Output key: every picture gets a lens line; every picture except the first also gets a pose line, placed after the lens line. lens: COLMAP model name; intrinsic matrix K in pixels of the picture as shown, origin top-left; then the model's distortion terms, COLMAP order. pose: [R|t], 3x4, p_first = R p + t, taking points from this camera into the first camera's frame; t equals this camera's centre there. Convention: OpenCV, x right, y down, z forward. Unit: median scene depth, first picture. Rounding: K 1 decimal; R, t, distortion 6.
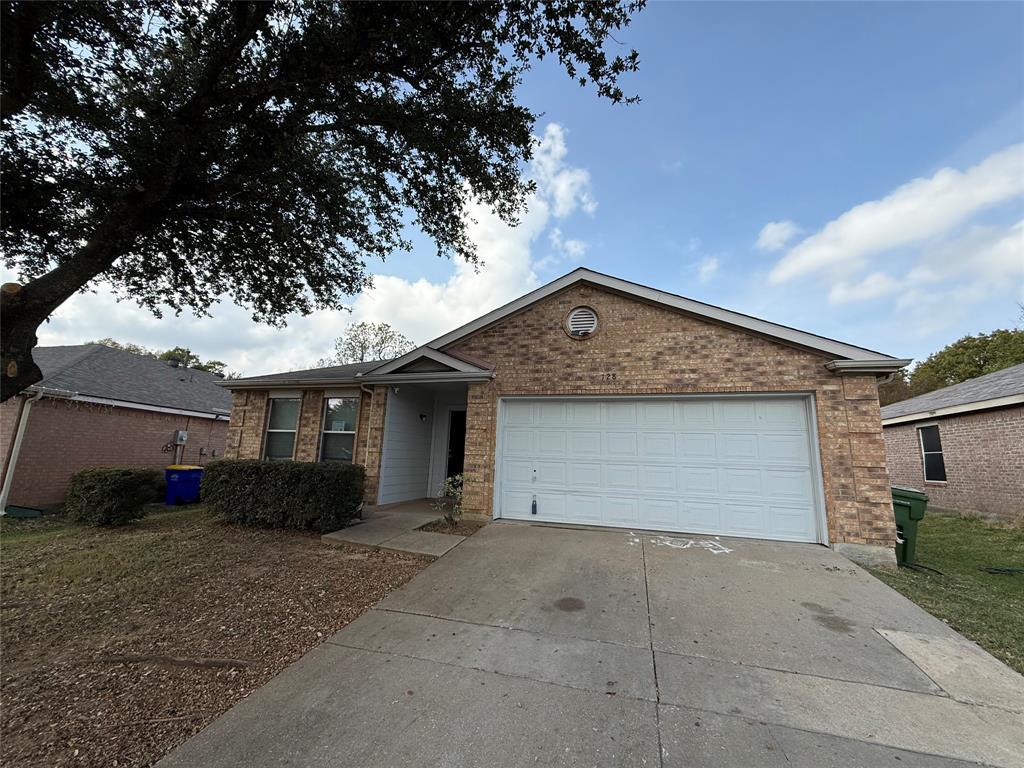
lens RADIAL K [[407.3, 0, 510.3], [0, 407.3, 383.6], [0, 0, 1]] dist [-0.001453, -0.000234]
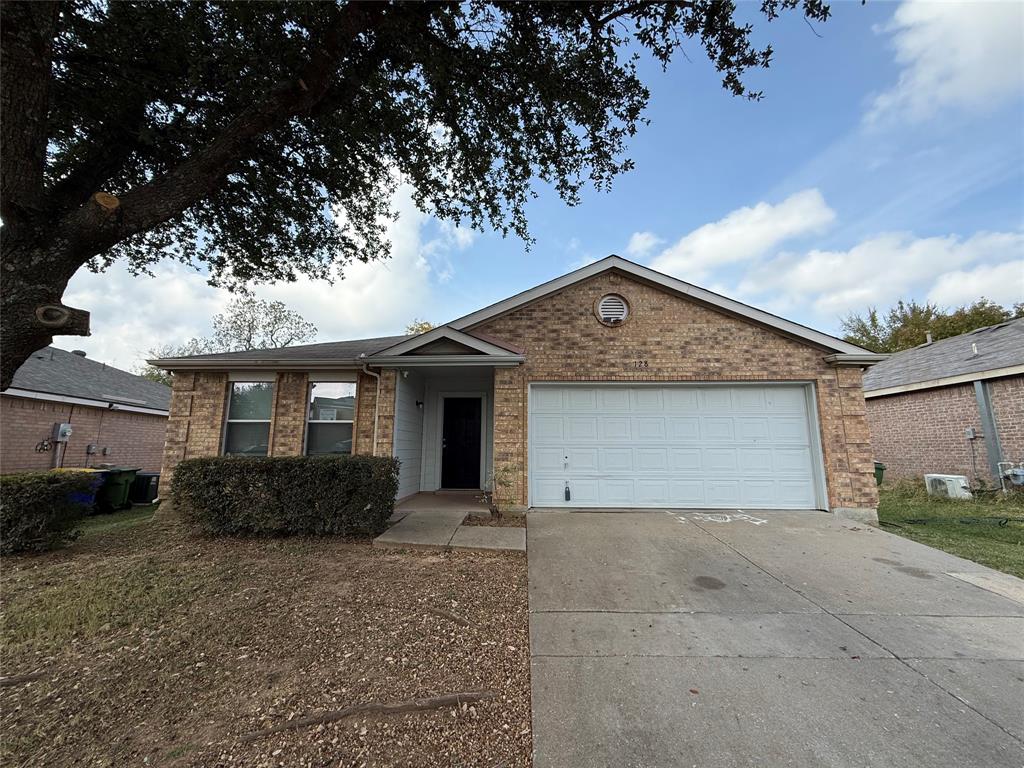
lens RADIAL K [[407.3, 0, 510.3], [0, 407.3, 383.6], [0, 0, 1]] dist [-0.001453, -0.000234]
pose [[0.966718, 0.011015, 0.255608, -0.343143], [-0.017535, 0.999576, 0.023246, 0.014924], [-0.255244, -0.026954, 0.966501, 0.085783]]
